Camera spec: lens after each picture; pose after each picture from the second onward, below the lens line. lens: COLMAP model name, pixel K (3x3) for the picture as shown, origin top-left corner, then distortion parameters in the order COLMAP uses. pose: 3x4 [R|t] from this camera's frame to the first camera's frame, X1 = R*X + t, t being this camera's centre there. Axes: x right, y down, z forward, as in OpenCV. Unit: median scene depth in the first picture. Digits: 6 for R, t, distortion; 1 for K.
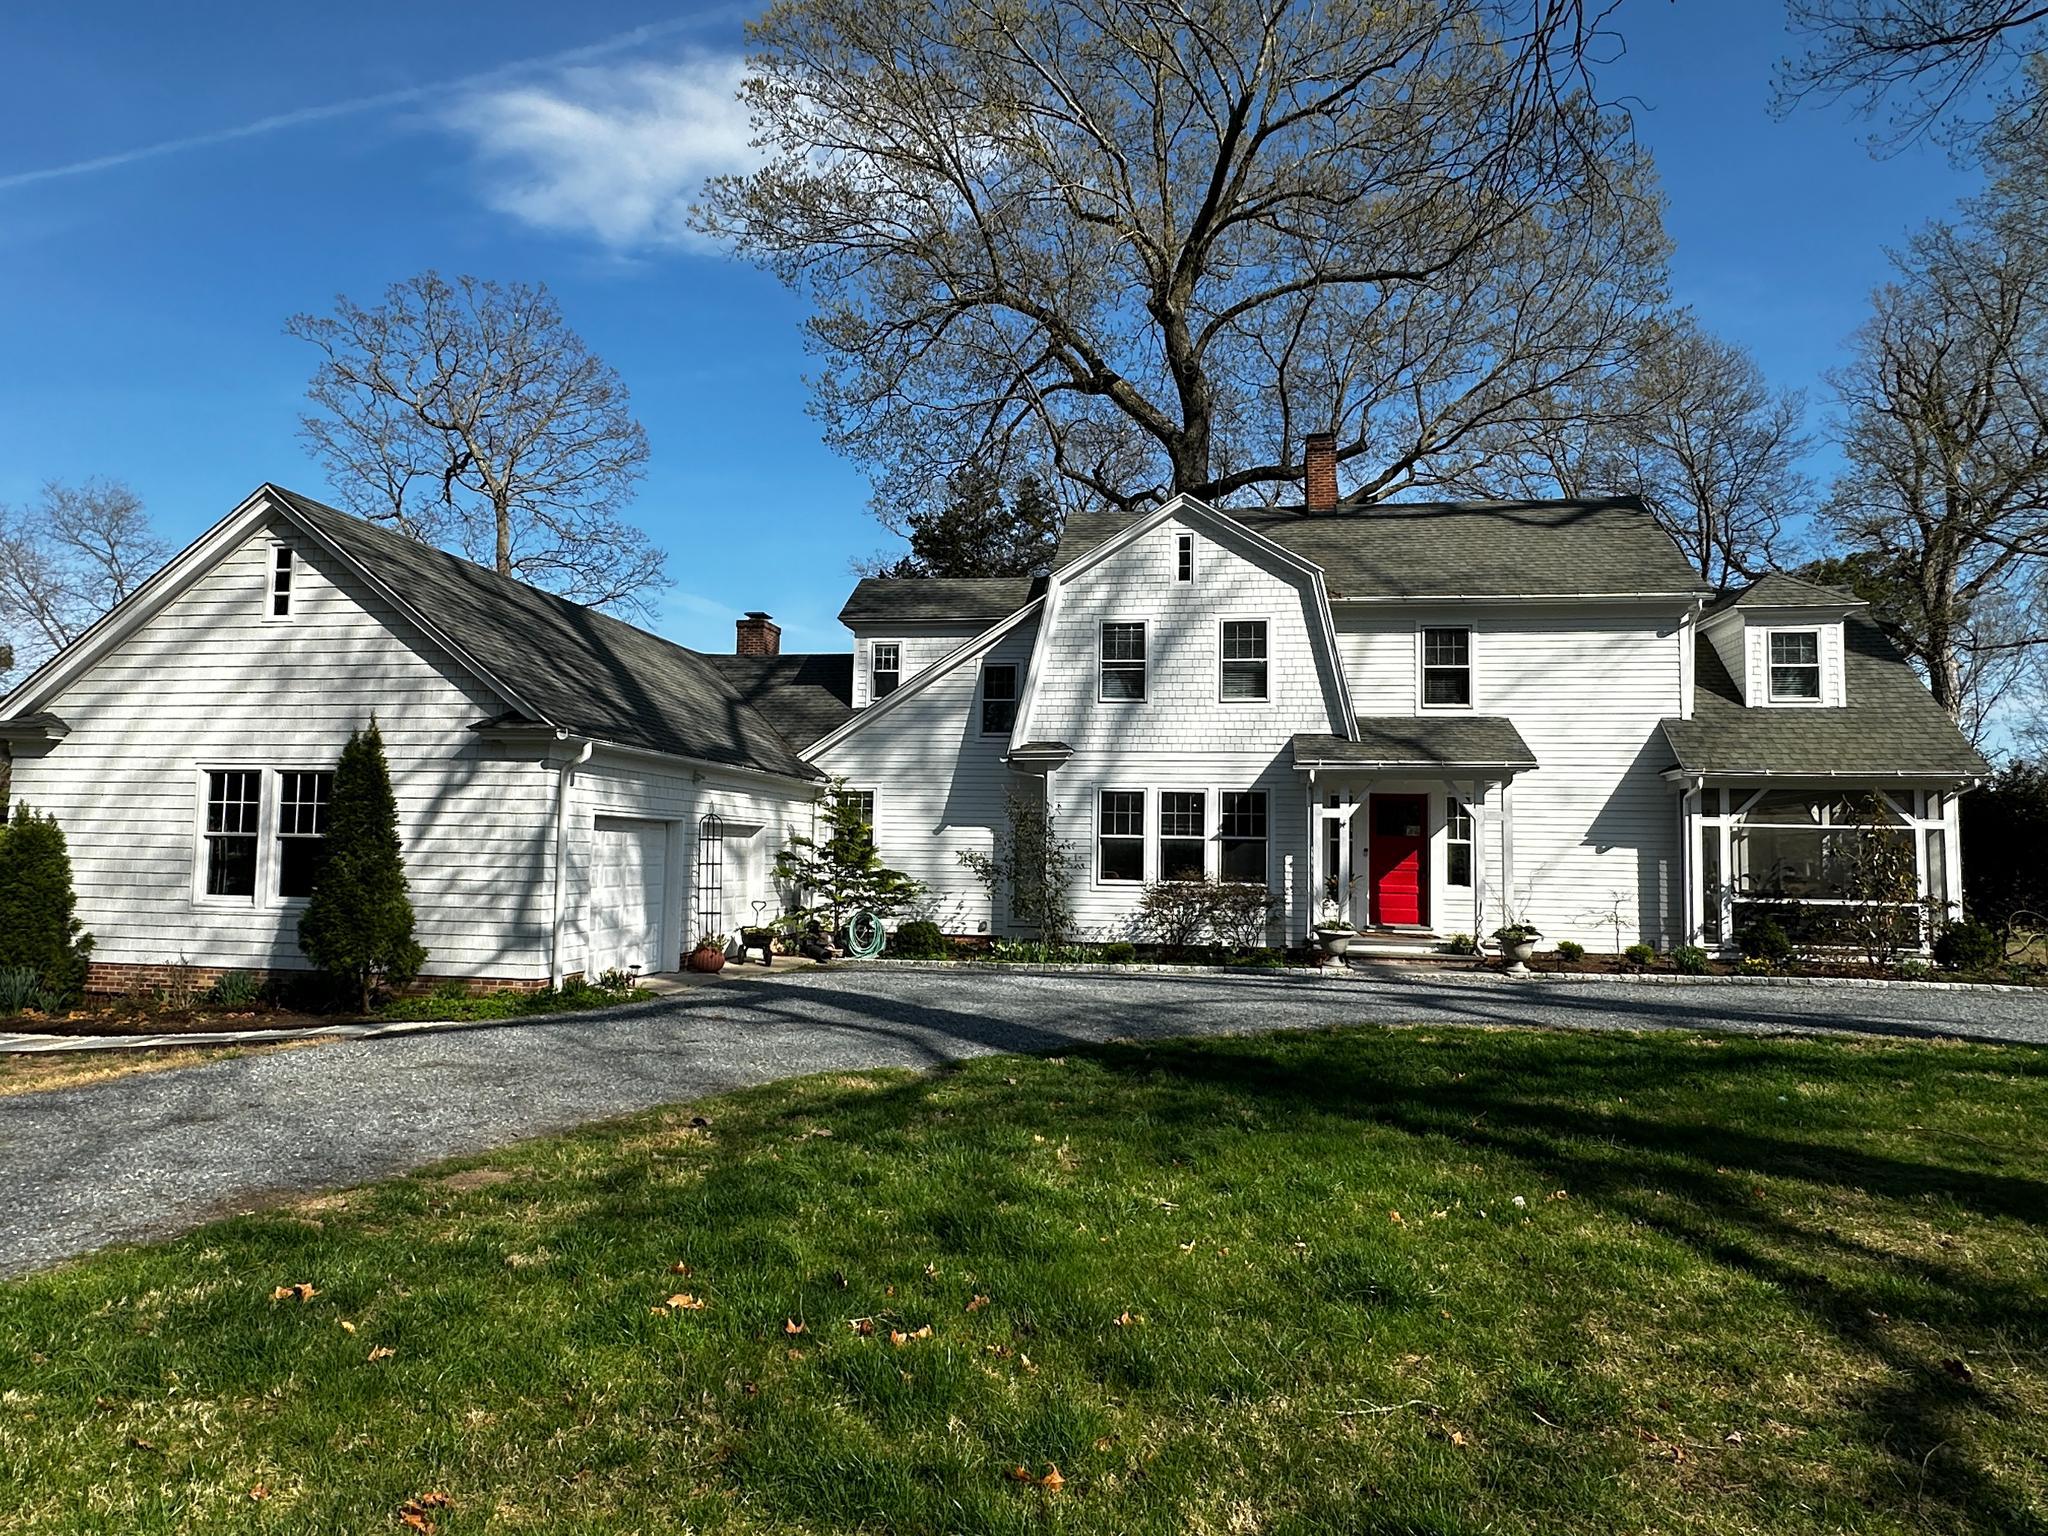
lens RADIAL K [[1210.3, 0, 1022.2], [0, 1210.3, 784.4], [0, 0, 1]] dist [0.000028, -0.000399]
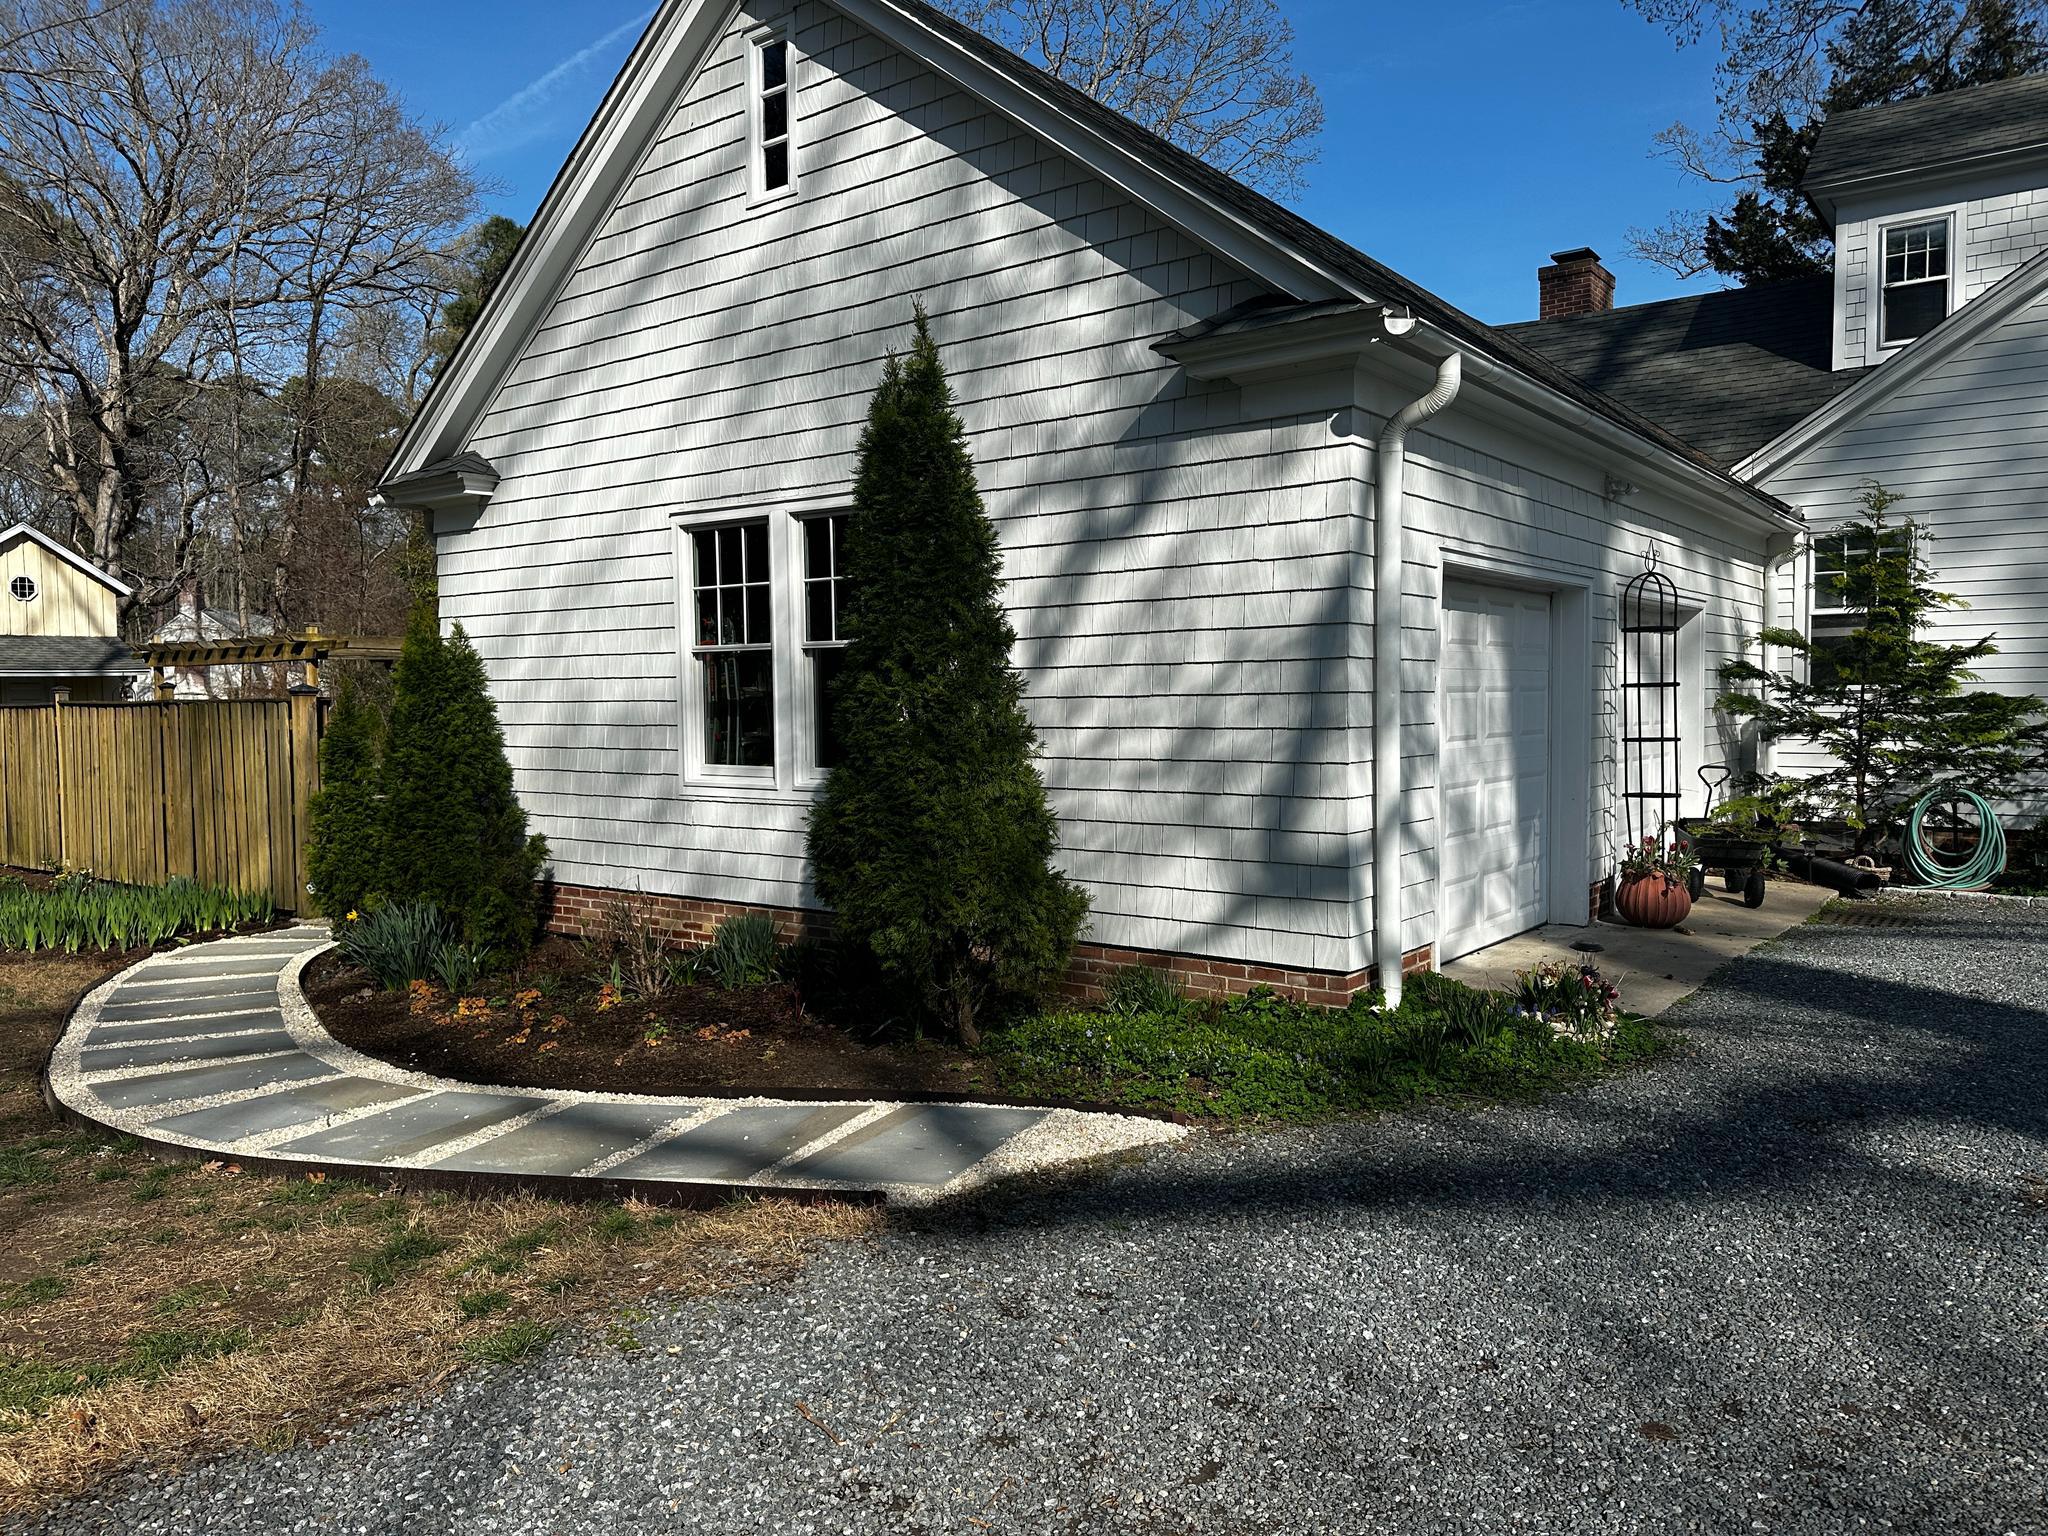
lens RADIAL K [[1470.7, 0, 1024.0], [0, 1470.7, 768.0], [0, 0, 1]] dist [0.004356, 0.000339]
pose [[0.881917, -0.004441, -0.471384, -0.172317], [0.053518, 0.994434, 0.090759, 0.029202], [0.468357, -0.105269, 0.877246, 0.349514]]
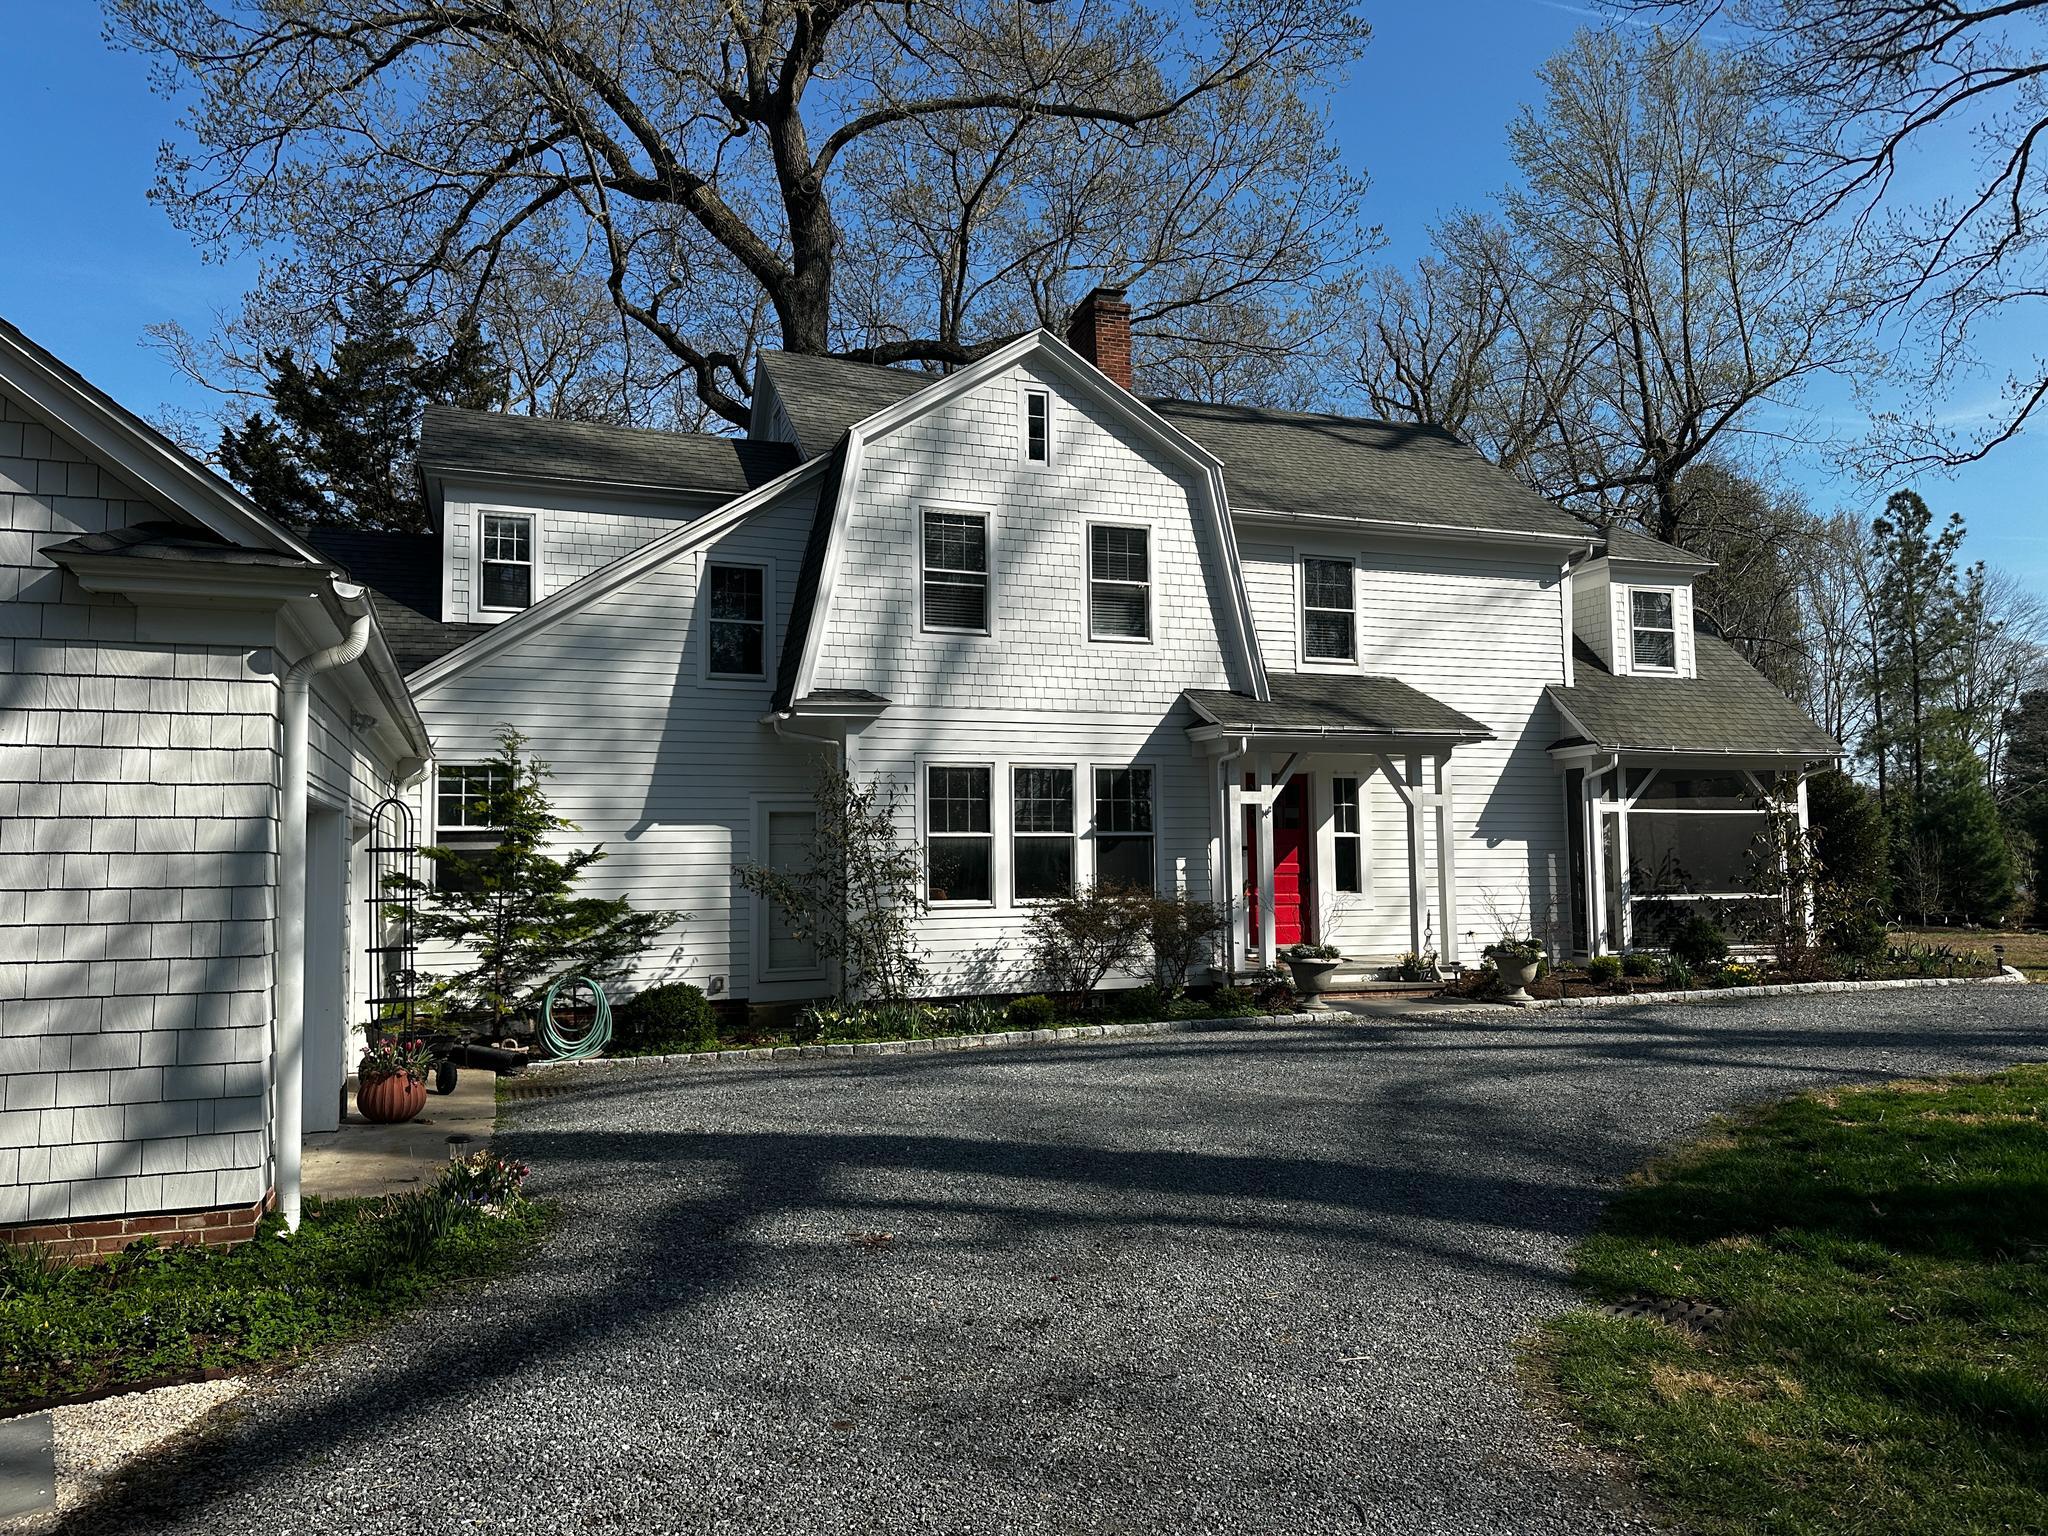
lens RADIAL K [[1431.5, 0, 1049.3], [0, 1431.5, 778.1], [0, 0, 1]] dist [0.125325, -0.088073]
pose [[0.868841, 0.004355, 0.495071, -0.267647], [-0.002330, 0.999986, -0.004708, 0.015577], [-0.495085, 0.002937, 0.868840, 0.295194]]
